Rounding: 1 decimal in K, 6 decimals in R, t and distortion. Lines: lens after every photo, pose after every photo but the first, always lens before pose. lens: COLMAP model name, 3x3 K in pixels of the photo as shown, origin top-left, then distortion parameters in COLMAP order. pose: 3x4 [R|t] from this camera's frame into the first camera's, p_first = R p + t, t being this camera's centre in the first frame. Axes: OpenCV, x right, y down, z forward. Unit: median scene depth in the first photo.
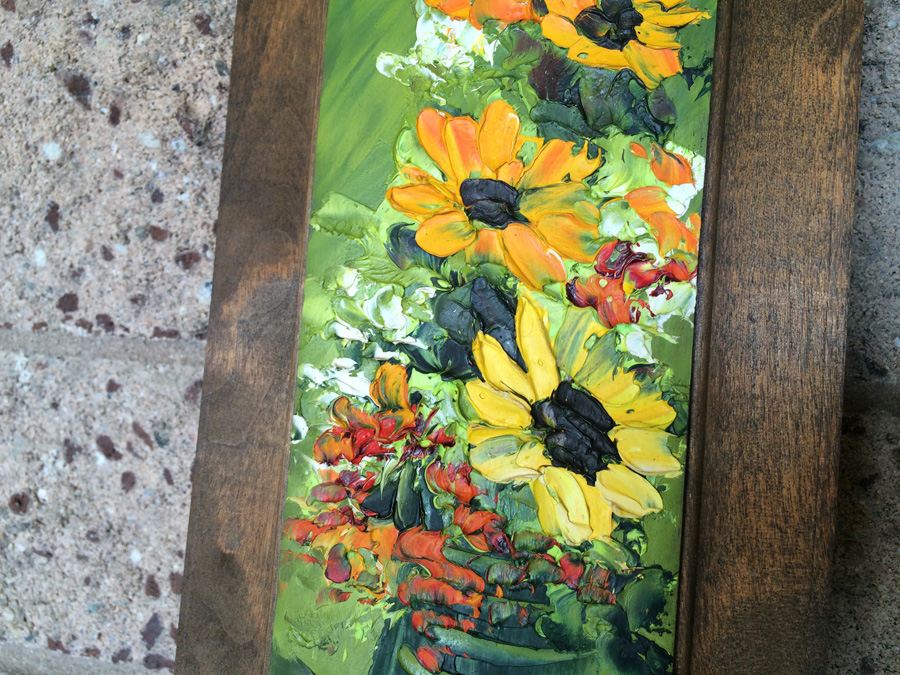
lens RADIAL K [[759.2, 0, 448.4], [0, 759.2, 338.1], [0, 0, 1]] dist [0.055835, -0.112131]
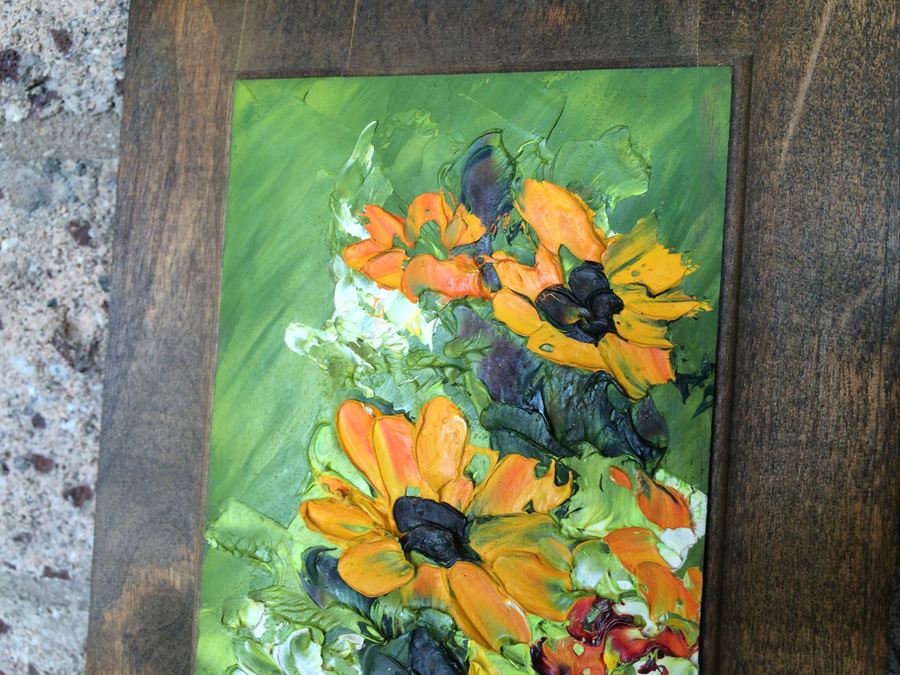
lens RADIAL K [[759.2, 0, 445.6], [0, 759.2, 331.4], [0, 0, 1]] dist [0.055835, -0.112131]
pose [[0.999507, -0.019122, 0.024910, 0.052772], [0.018493, 0.999511, 0.025229, -0.396558], [-0.025380, -0.024756, 0.999371, 0.224677]]
